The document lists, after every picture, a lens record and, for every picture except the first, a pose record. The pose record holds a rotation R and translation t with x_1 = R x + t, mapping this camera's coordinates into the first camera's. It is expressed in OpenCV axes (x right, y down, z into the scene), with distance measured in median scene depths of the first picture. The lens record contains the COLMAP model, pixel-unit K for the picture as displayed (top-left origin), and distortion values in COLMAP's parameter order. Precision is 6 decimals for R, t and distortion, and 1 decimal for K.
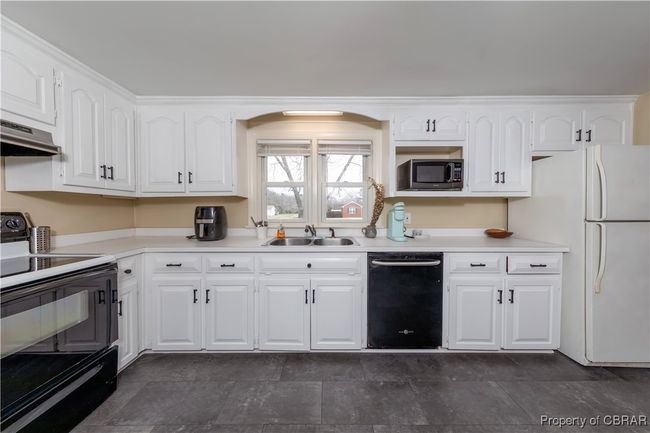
lens RADIAL K [[220.5, 0, 326.5], [0, 220.5, 214.2], [0, 0, 1]] dist [0.000683, 0.000142]
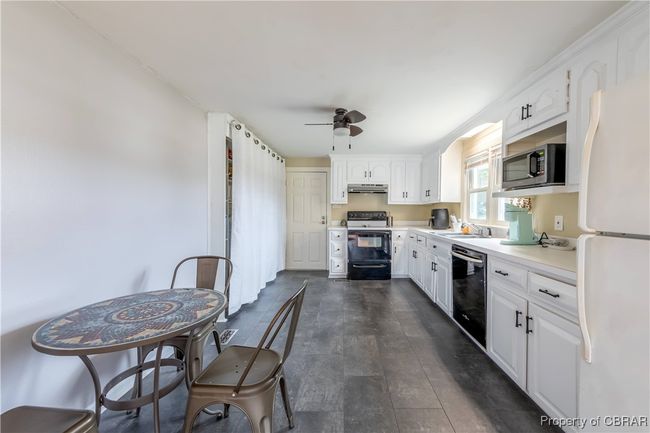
lens RADIAL K [[252.8, 0, 331.7], [0, 252.8, 212.0], [0, 0, 1]] dist [-0.003400, -0.000281]
pose [[-0.047176, 0.005881, -0.998869, 1.615727], [-0.017372, 0.999827, 0.006707, -0.011887], [0.998736, 0.017669, -0.047065, 0.331021]]
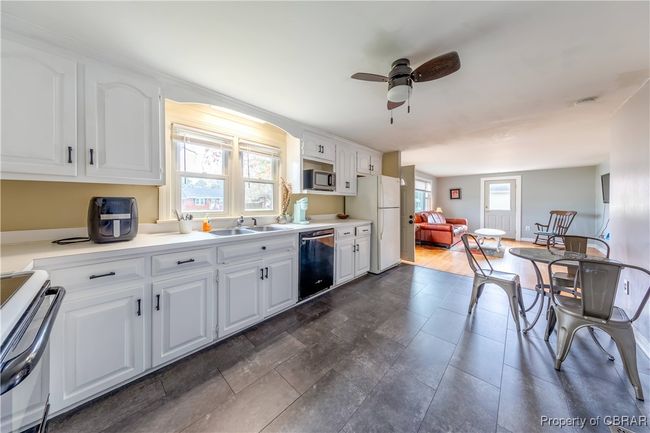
lens RADIAL K [[206.2, 0, 328.6], [0, 206.2, 204.8], [0, 0, 1]] dist [0.006514, -0.000080]
pose [[0.679386, -0.000675, 0.733781, -0.624147], [-0.001987, 0.999994, 0.002760, -0.012267], [-0.733778, -0.003333, 0.679381, -0.035747]]
